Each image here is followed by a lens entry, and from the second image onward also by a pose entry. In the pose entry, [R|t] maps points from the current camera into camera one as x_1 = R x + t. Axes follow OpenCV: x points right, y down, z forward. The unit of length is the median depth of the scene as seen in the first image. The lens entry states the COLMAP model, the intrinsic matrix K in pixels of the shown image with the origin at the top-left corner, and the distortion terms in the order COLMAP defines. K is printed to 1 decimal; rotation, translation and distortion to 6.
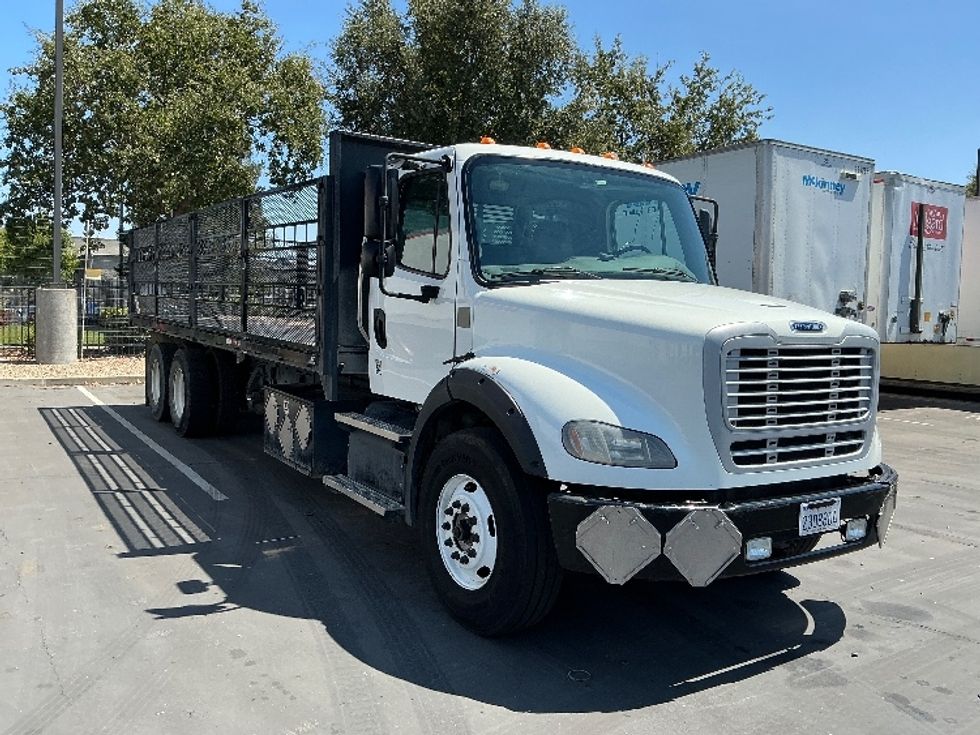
lens RADIAL K [[833.5, 0, 485.2], [0, 833.5, 355.9], [0, 0, 1]] dist [0.084463, -0.152222]
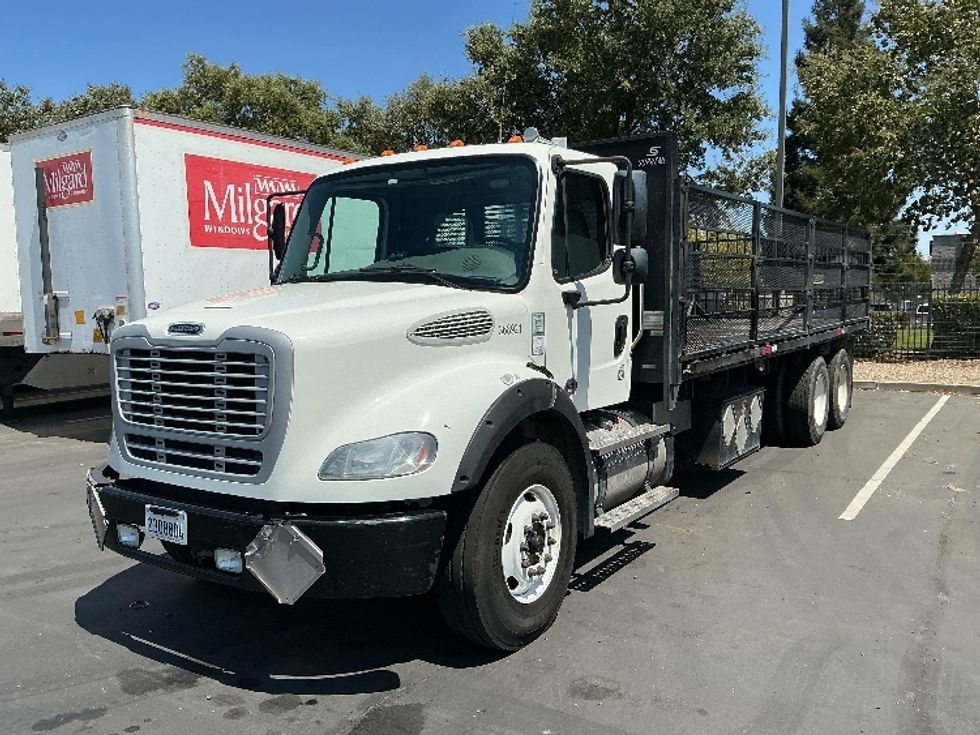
lens RADIAL K [[833.5, 0, 488.6], [0, 833.5, 362.0], [0, 0, 1]] dist [0.084463, -0.152222]
pose [[0.375080, 0.035631, -0.926307, 1.279394], [-0.034179, 0.999113, 0.024592, -0.029292], [0.926362, 0.022436, 0.375966, 0.874333]]
